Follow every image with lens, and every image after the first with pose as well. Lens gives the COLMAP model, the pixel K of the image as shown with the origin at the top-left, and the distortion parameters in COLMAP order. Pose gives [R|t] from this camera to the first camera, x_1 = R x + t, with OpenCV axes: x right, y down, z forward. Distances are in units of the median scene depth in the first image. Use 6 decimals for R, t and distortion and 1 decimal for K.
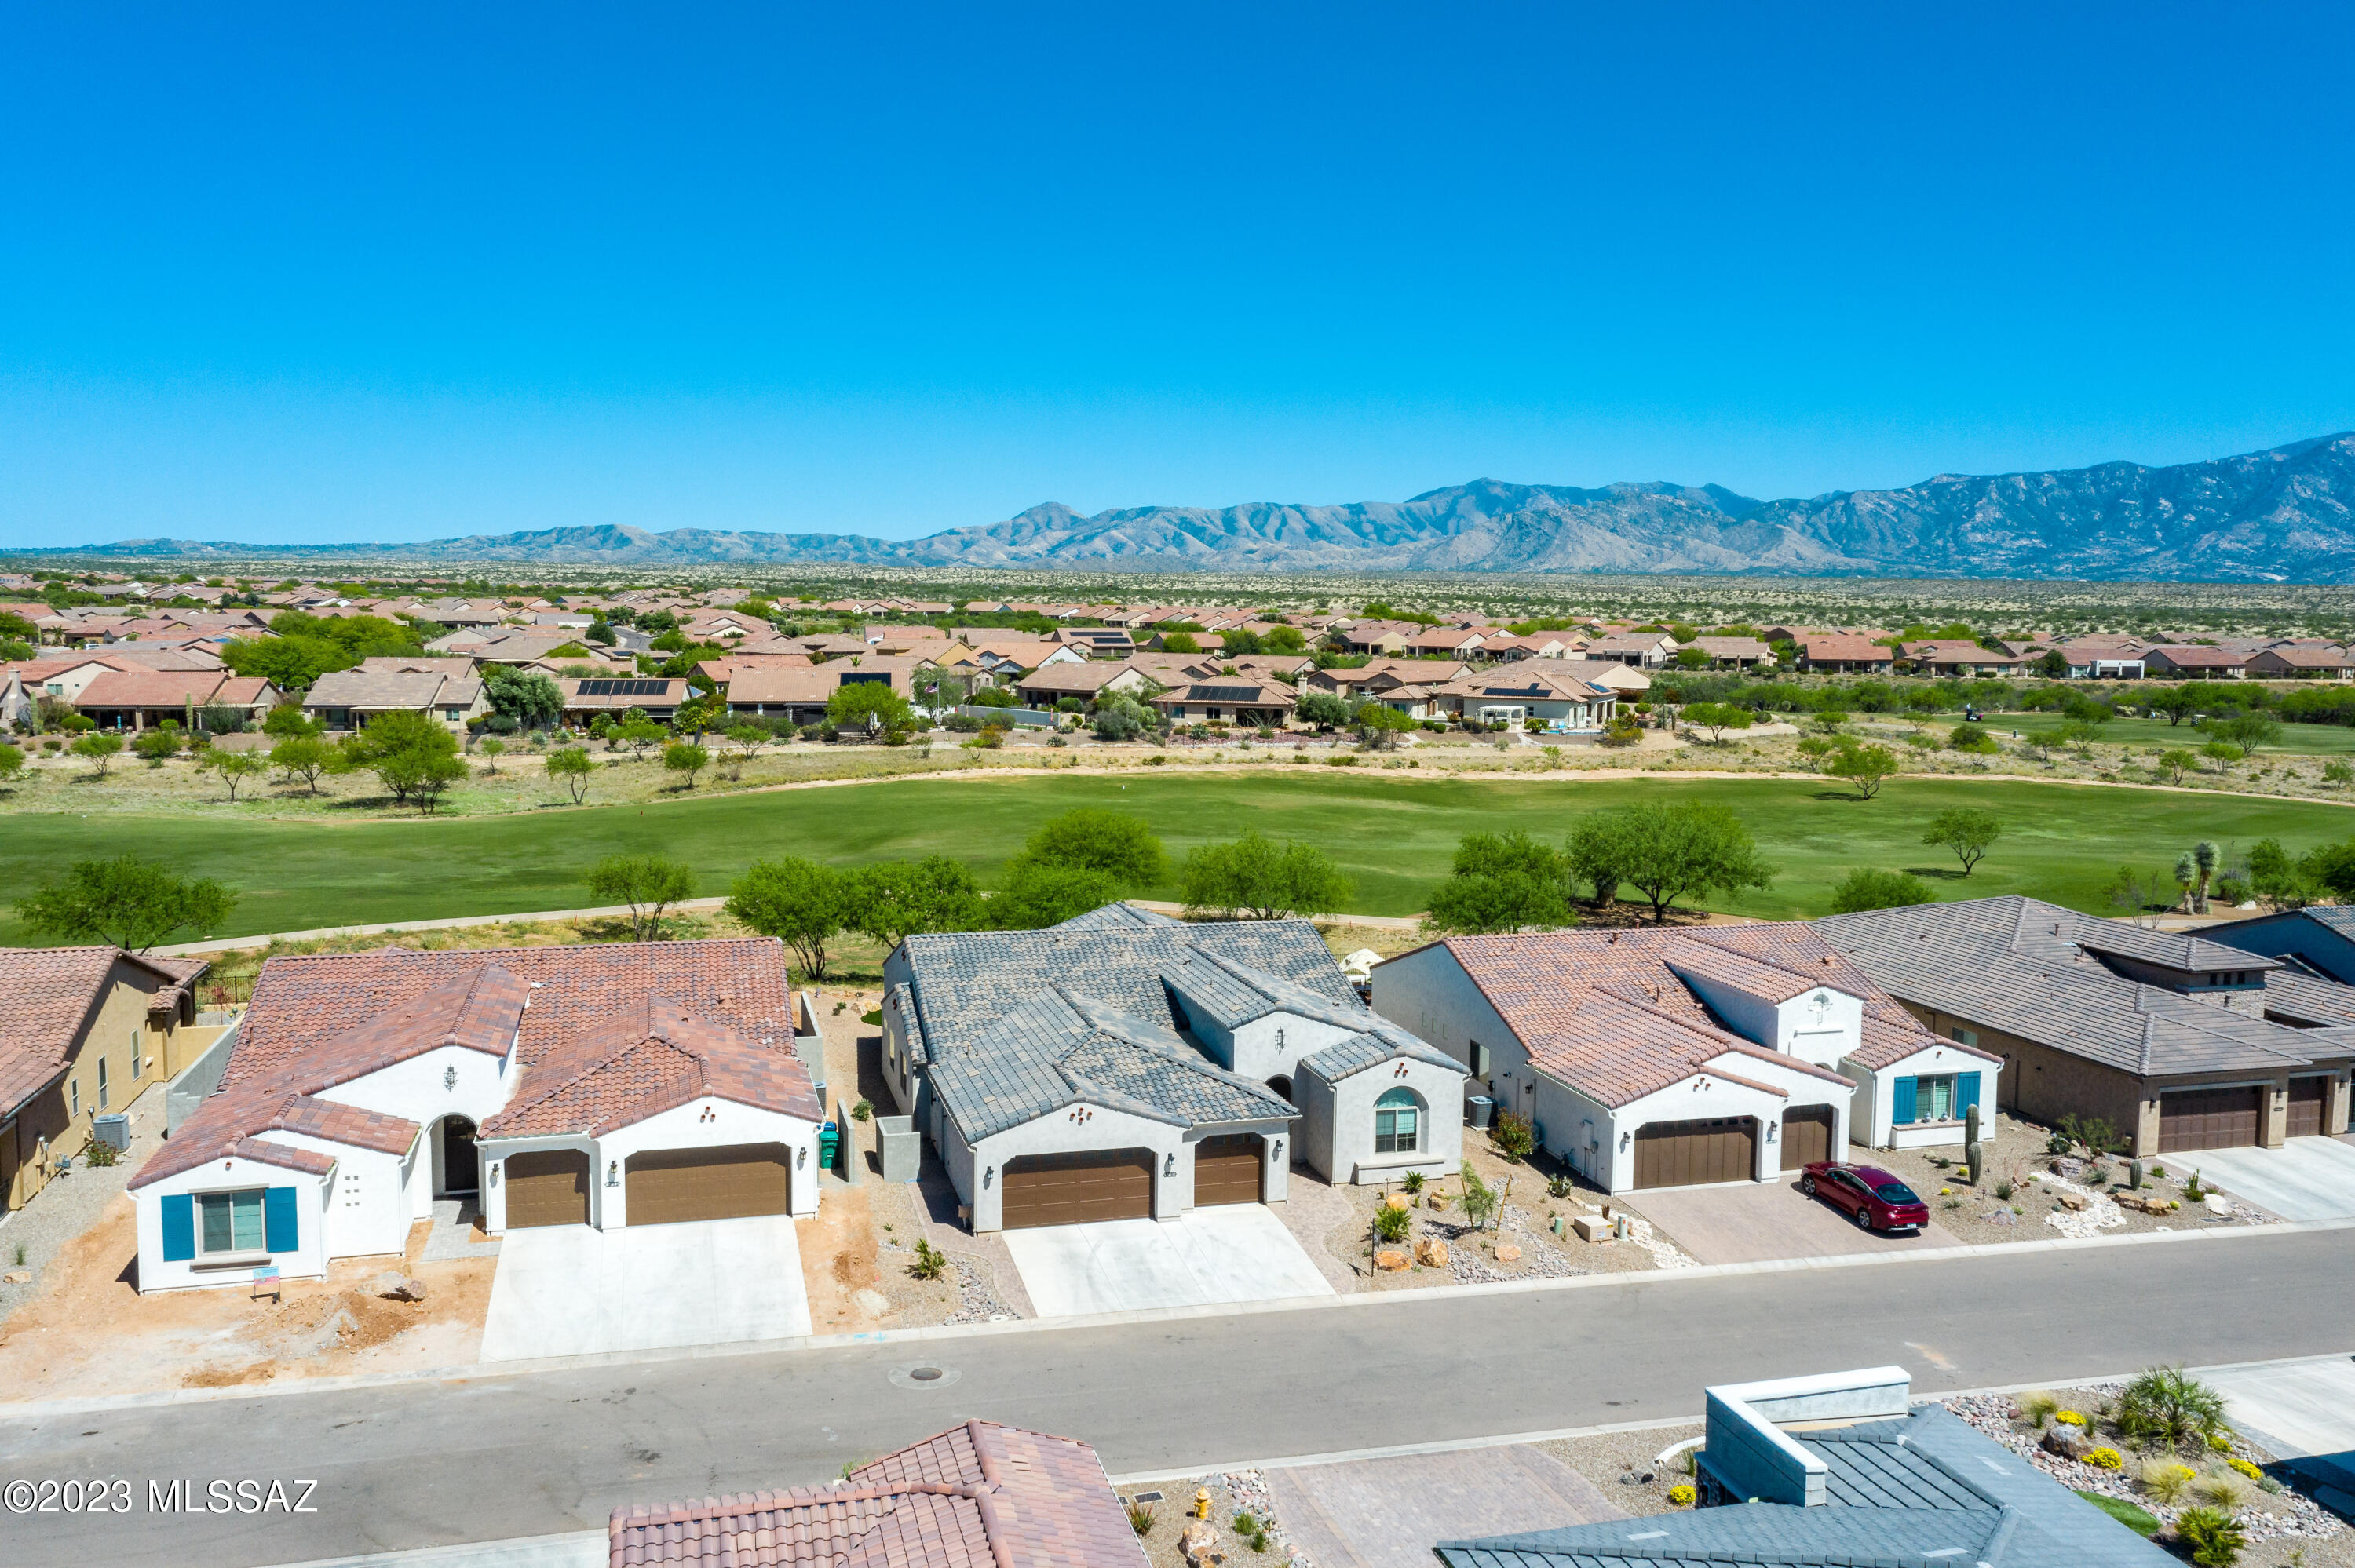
lens RADIAL K [[1823.9, 0, 1177.5], [0, 1823.9, 784.0], [0, 0, 1]] dist [-0.012809, 0.071619]
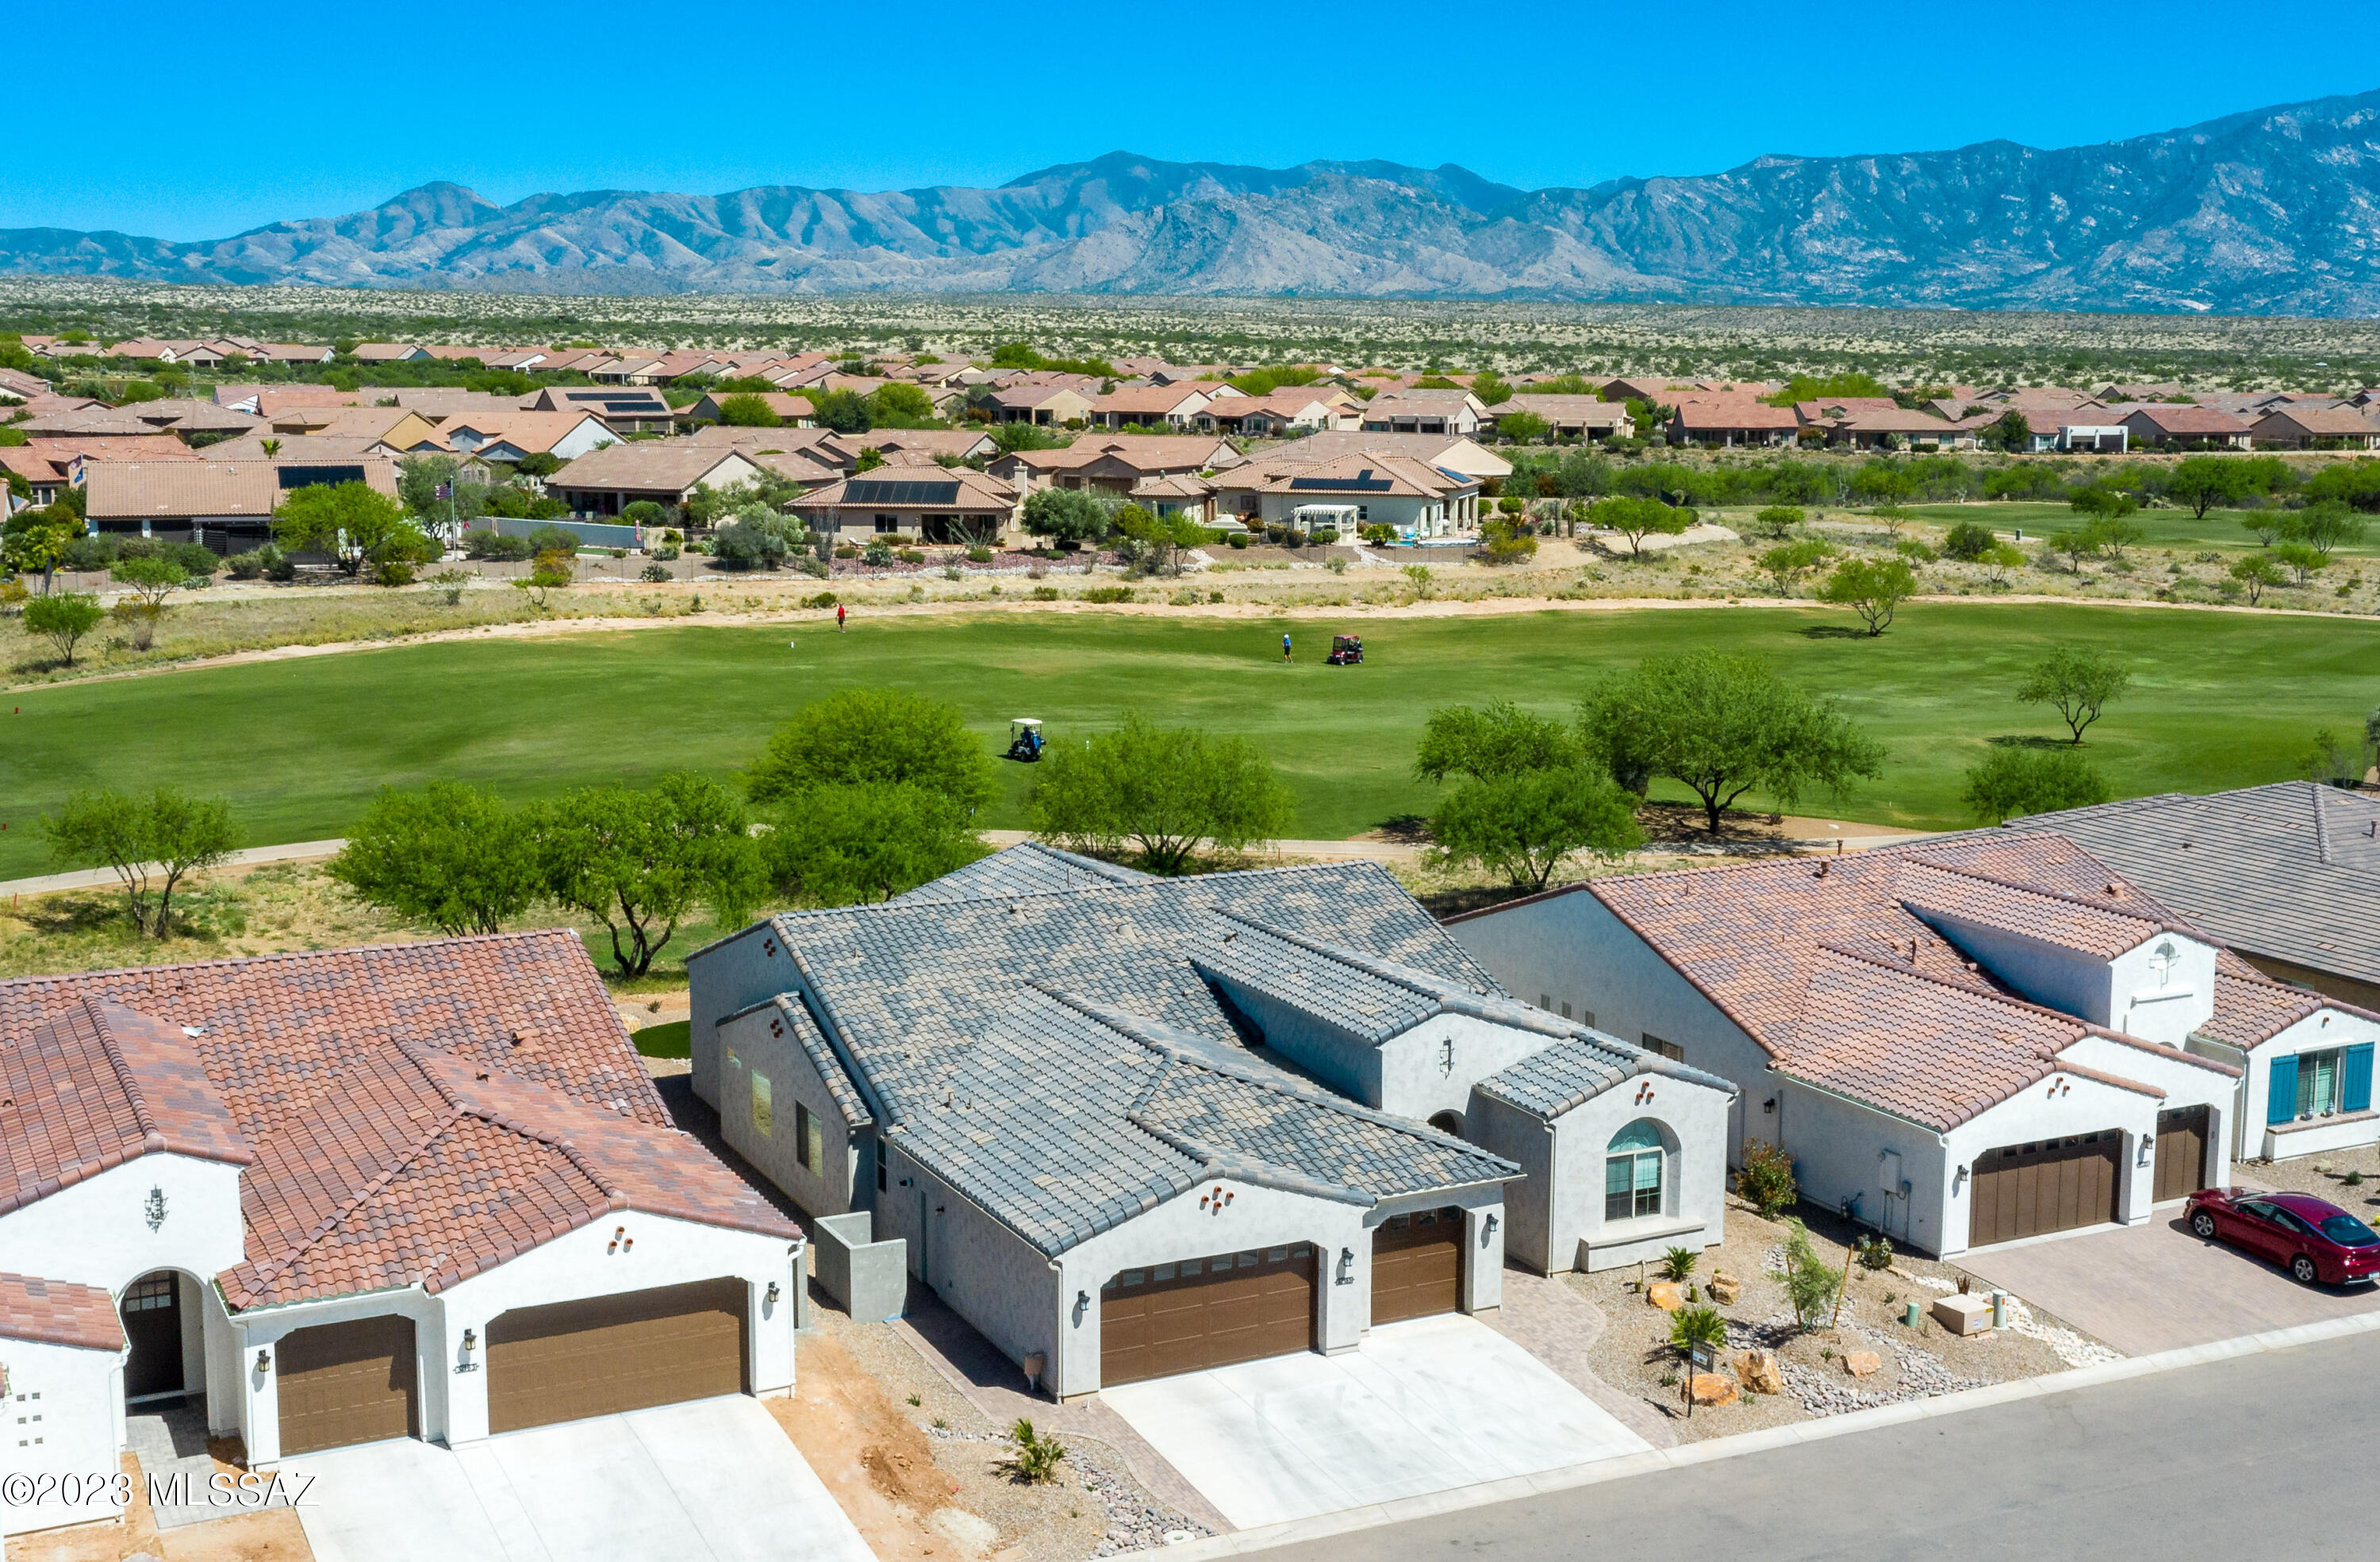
lens RADIAL K [[2765.1, 0, 1256.2], [0, 2765.1, 777.1], [0, 0, 1]] dist [-0.035029, 0.189630]
pose [[0.977546, -0.034397, 0.207897, -0.207221], [0.022445, 0.997971, 0.059581, -0.016888], [-0.209525, -0.053577, 0.976334, 0.071208]]
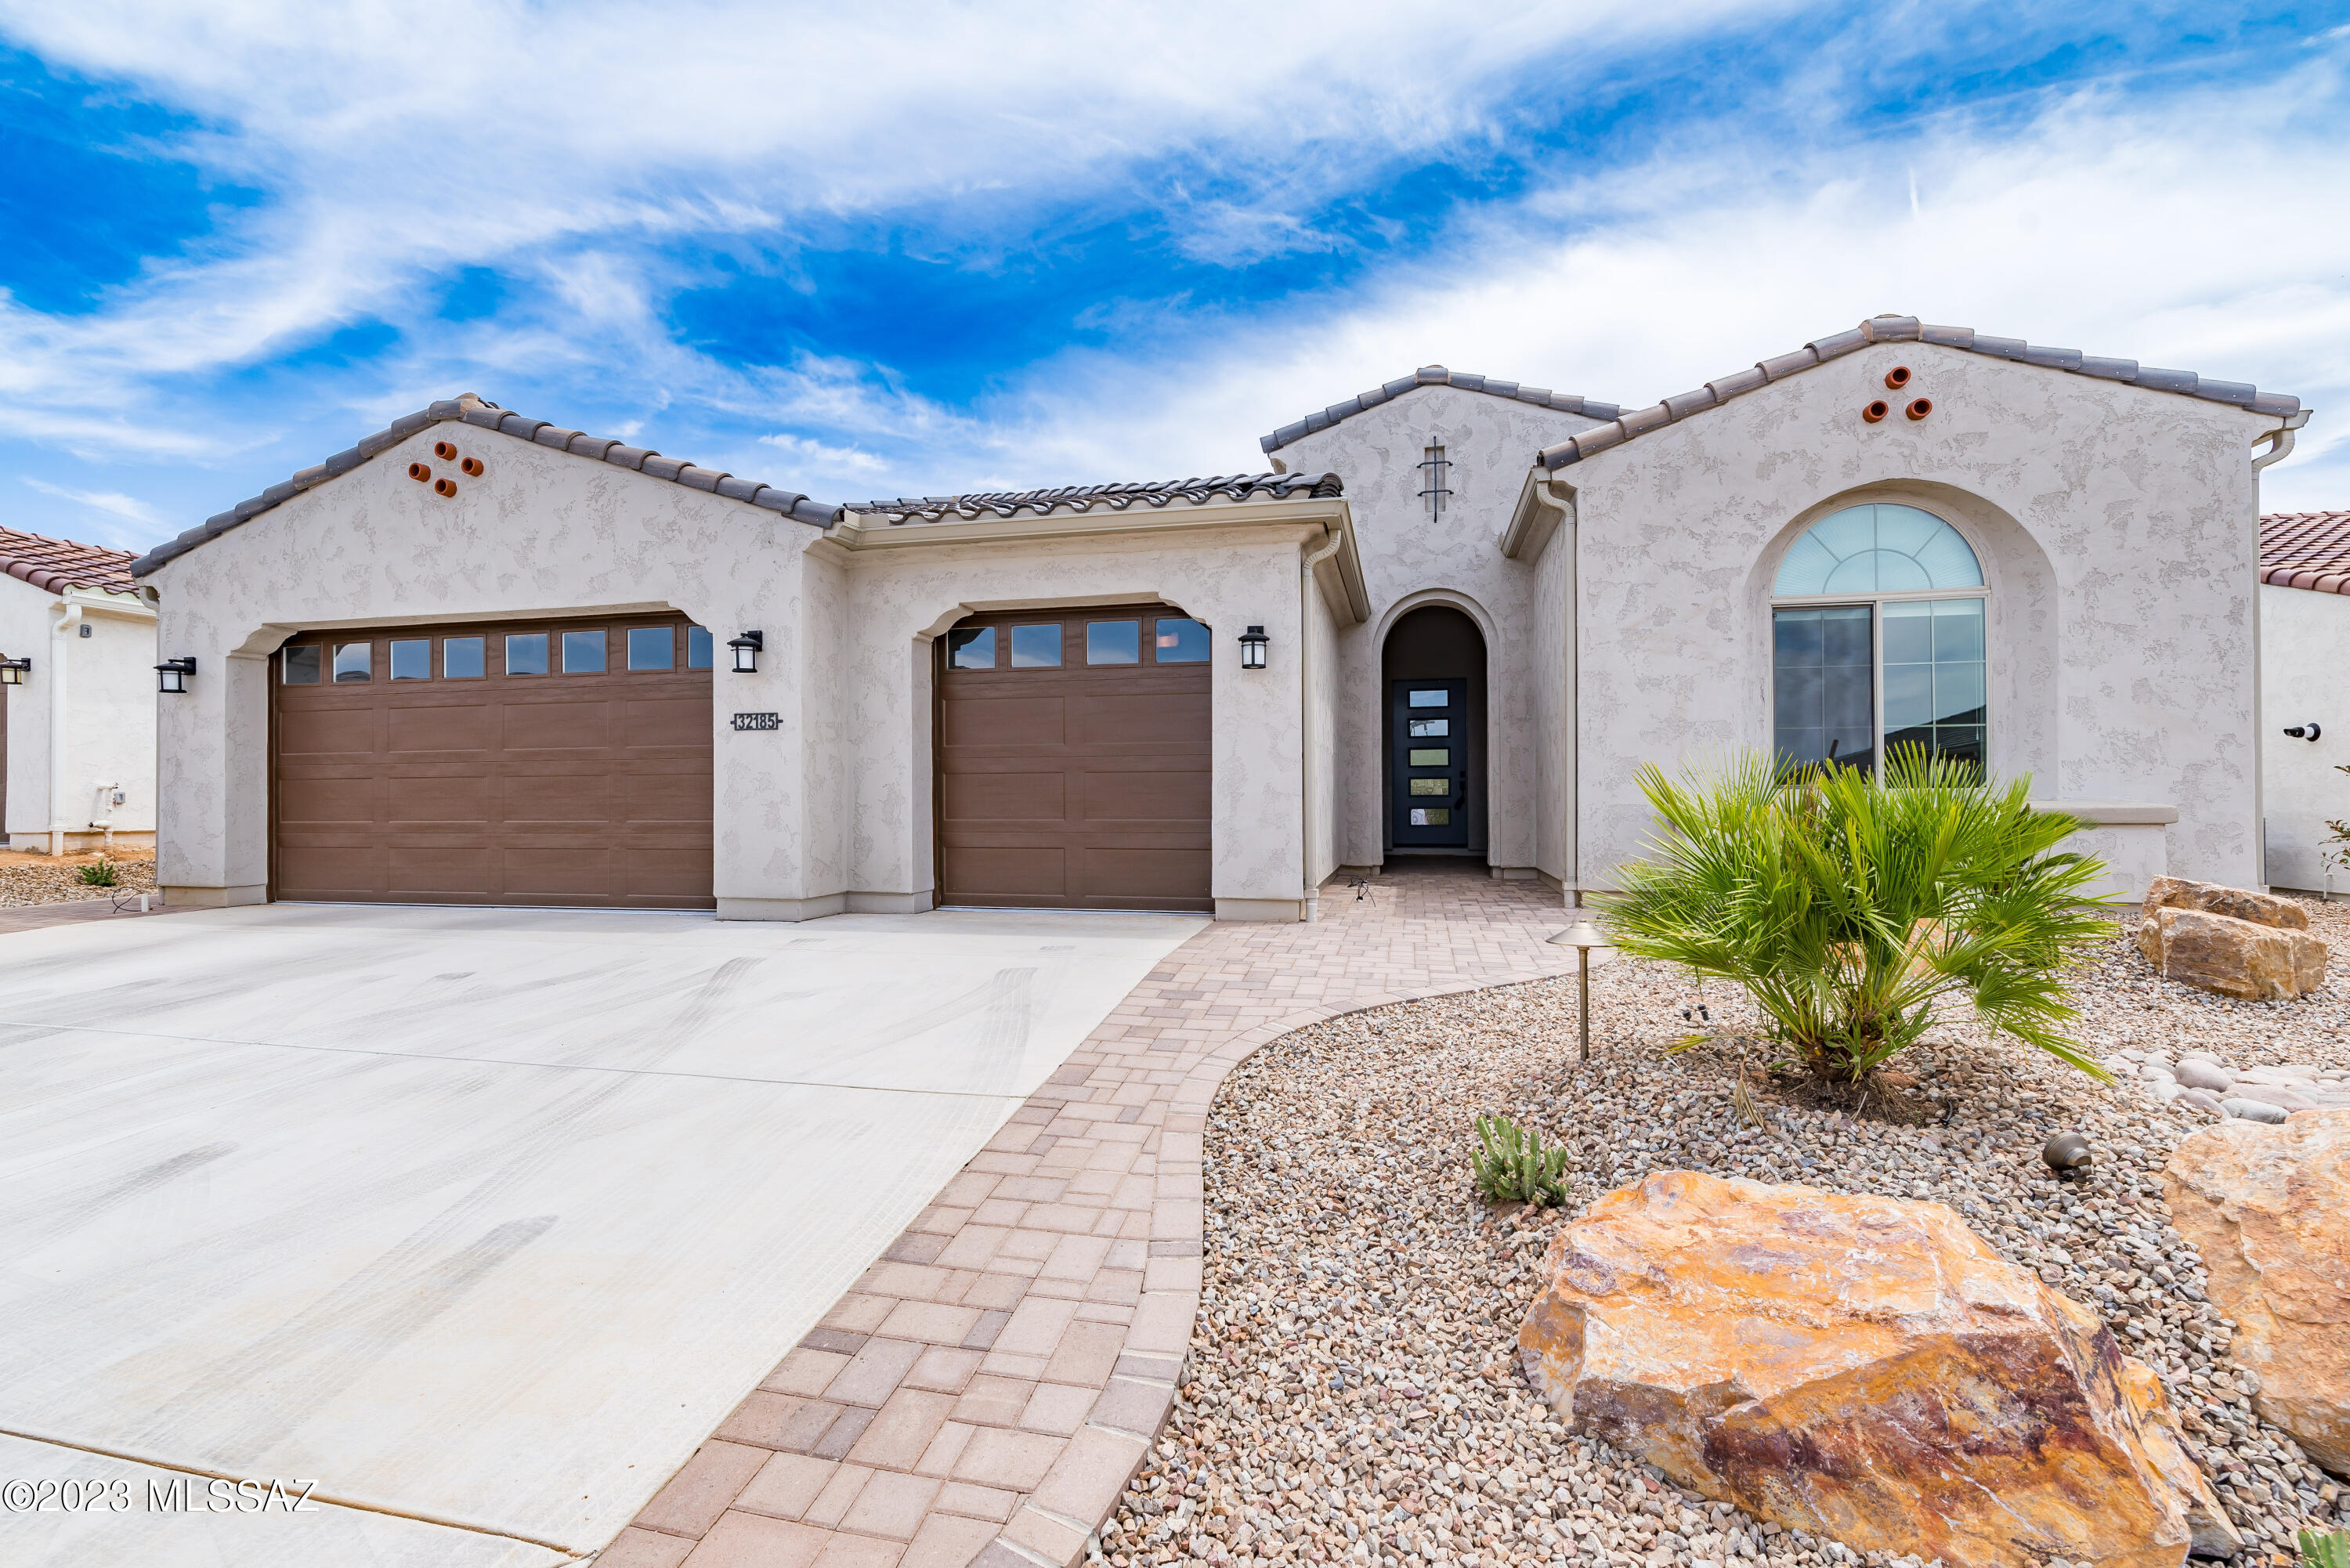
lens RADIAL K [[1011.0, 0, 1175.0], [0, 1011.0, 784.0], [0, 0, 1]] dist [0.000088, 0.000179]
pose [[0.877830, -0.018809, -0.478603, 0.100261], [-0.033819, 0.994301, -0.101105, 0.212922], [0.477777, 0.104939, 0.872191, 0.826580]]
